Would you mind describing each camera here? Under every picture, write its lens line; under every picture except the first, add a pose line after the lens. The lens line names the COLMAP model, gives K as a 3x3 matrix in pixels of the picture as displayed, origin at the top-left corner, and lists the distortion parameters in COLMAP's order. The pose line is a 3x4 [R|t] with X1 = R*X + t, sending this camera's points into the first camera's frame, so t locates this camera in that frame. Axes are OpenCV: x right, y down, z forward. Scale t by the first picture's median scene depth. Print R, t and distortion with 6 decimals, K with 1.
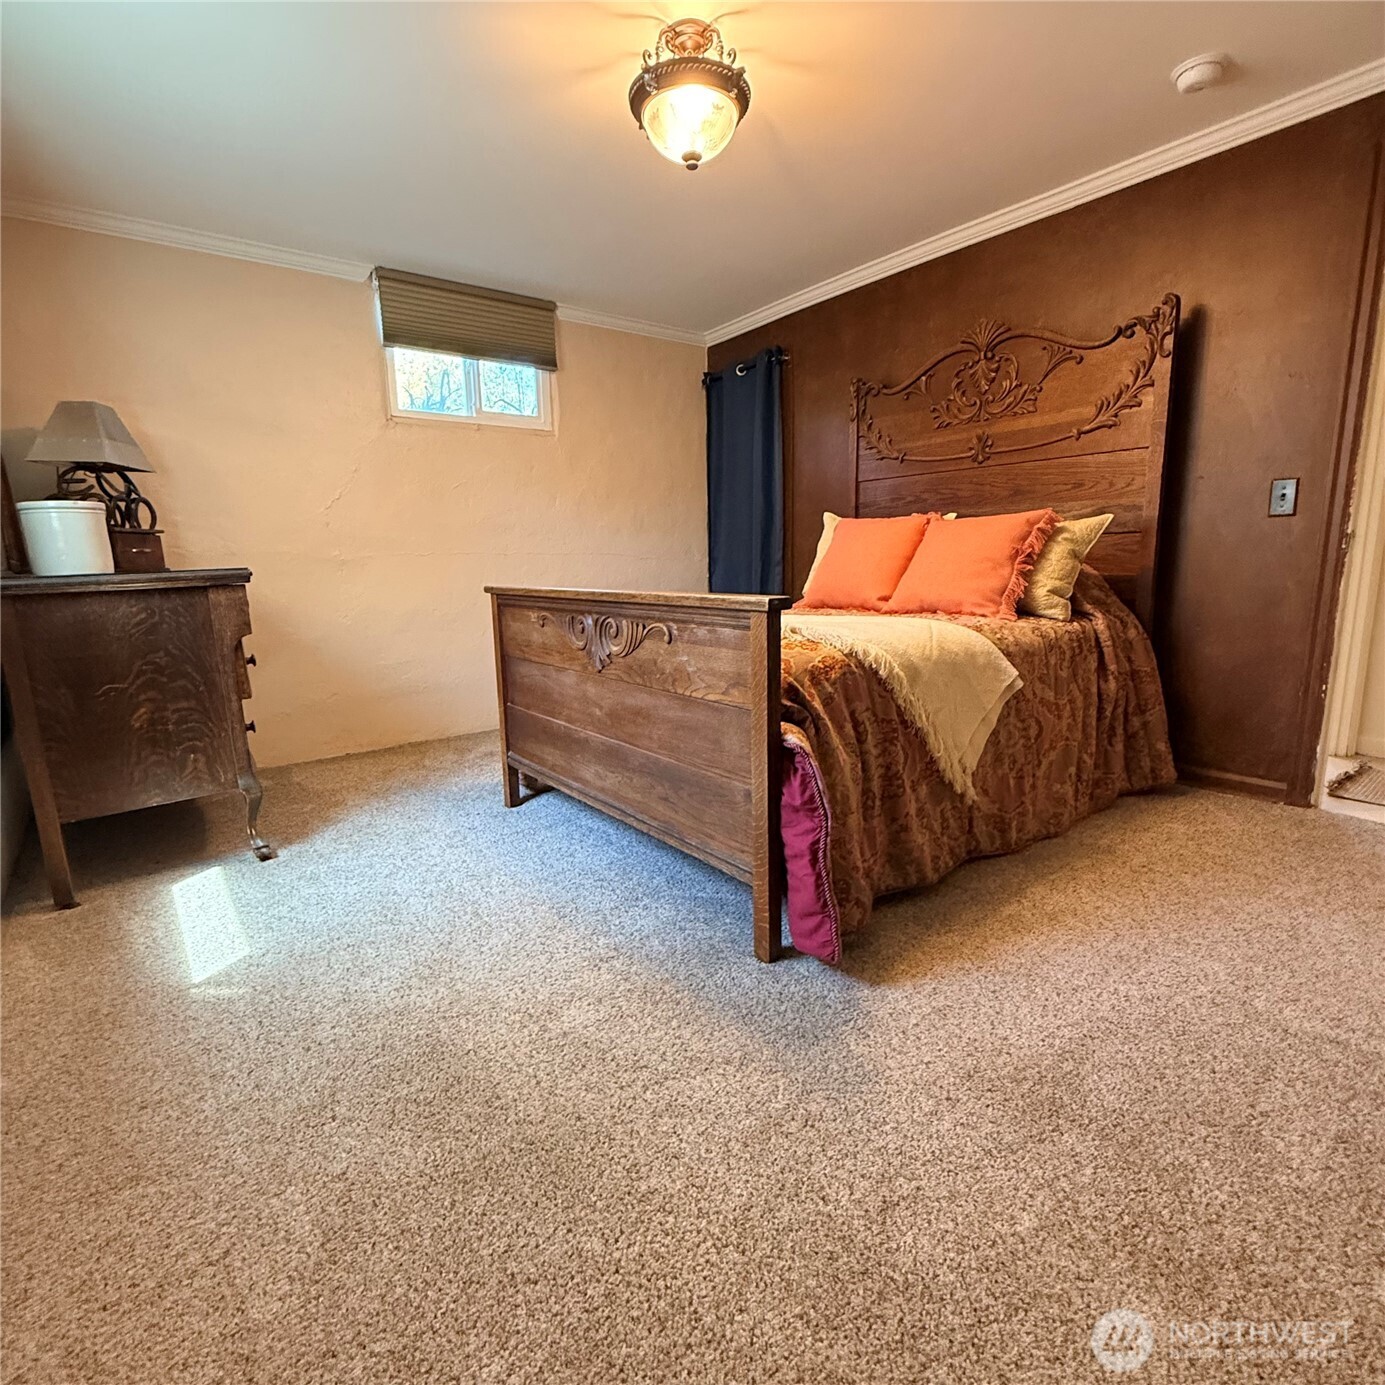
lens RADIAL K [[739.3, 0, 692.5], [0, 739.3, 692.5], [0, 0, 1]] dist [-0.002690, -0.000432]
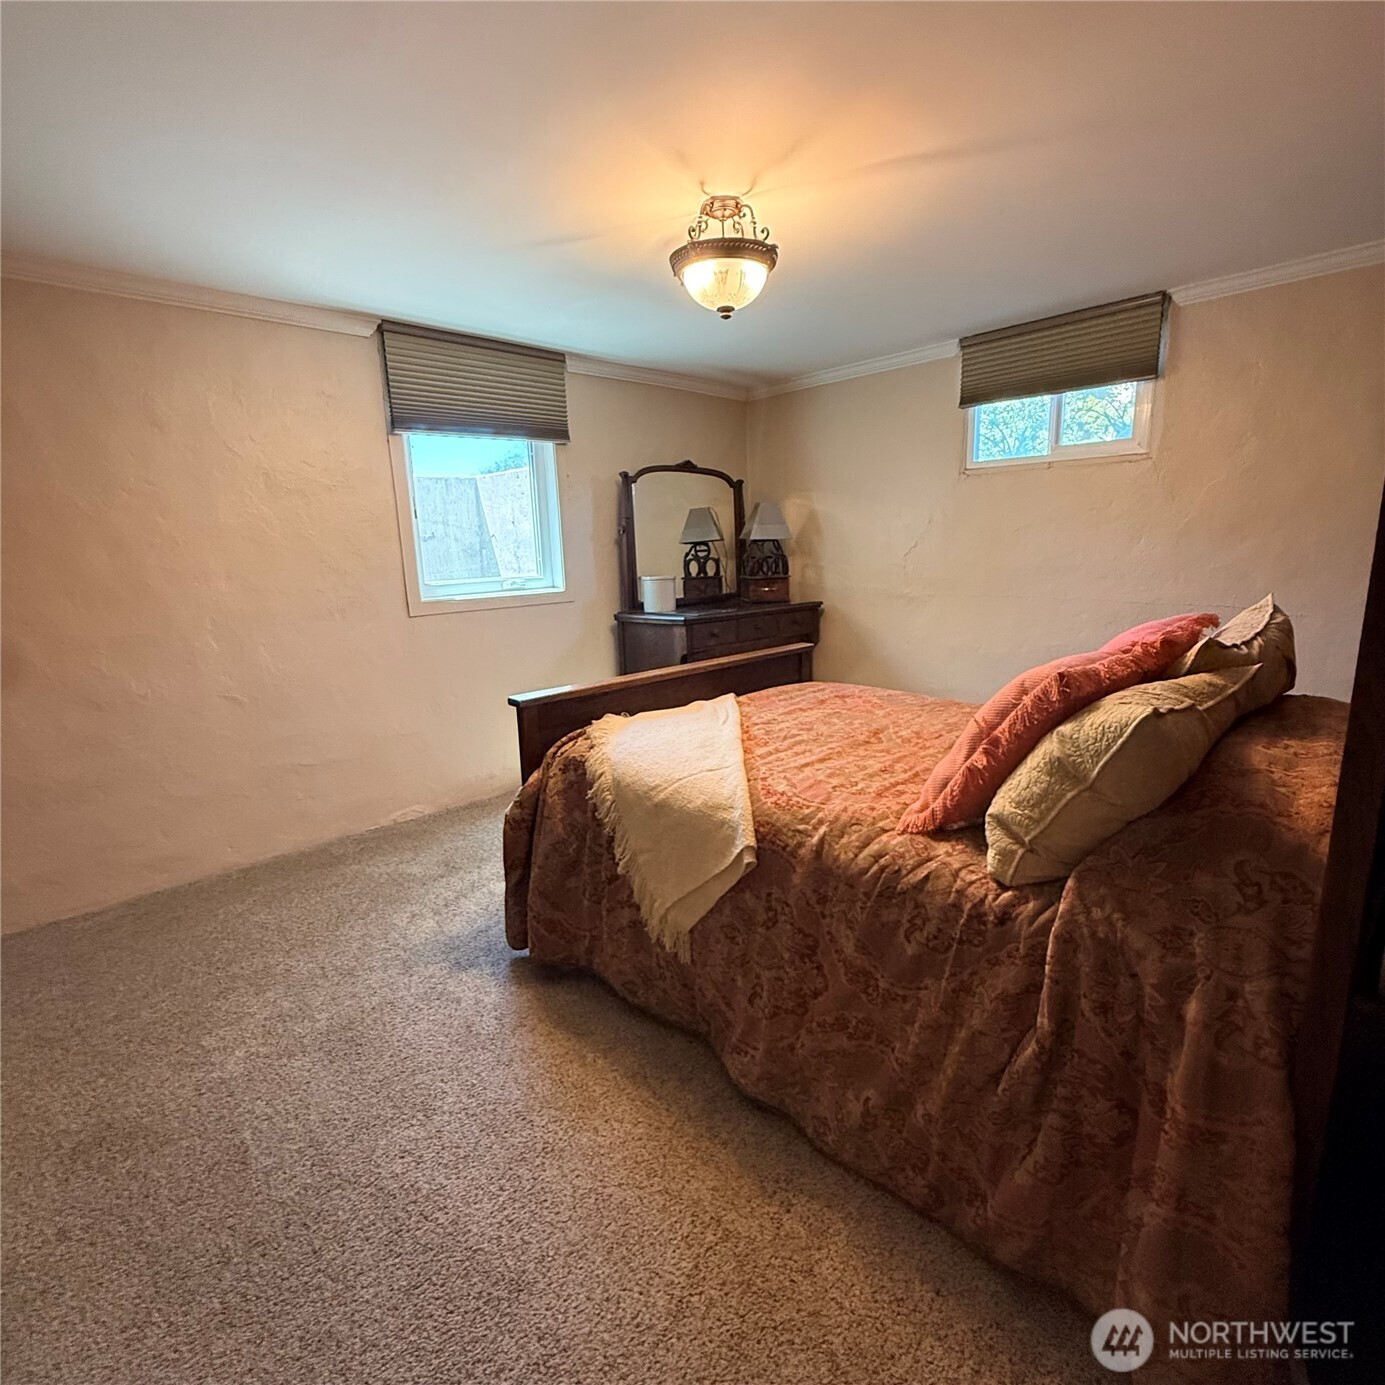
lens RADIAL K [[739.3, 0, 692.5], [0, 739.3, 692.5], [0, 0, 1]] dist [-0.002690, -0.000432]
pose [[0.071810, 0.225240, -0.971653, 0.686679], [-0.152792, 0.965155, 0.212441, -0.218510], [0.985646, 0.133206, 0.103723, 0.509376]]
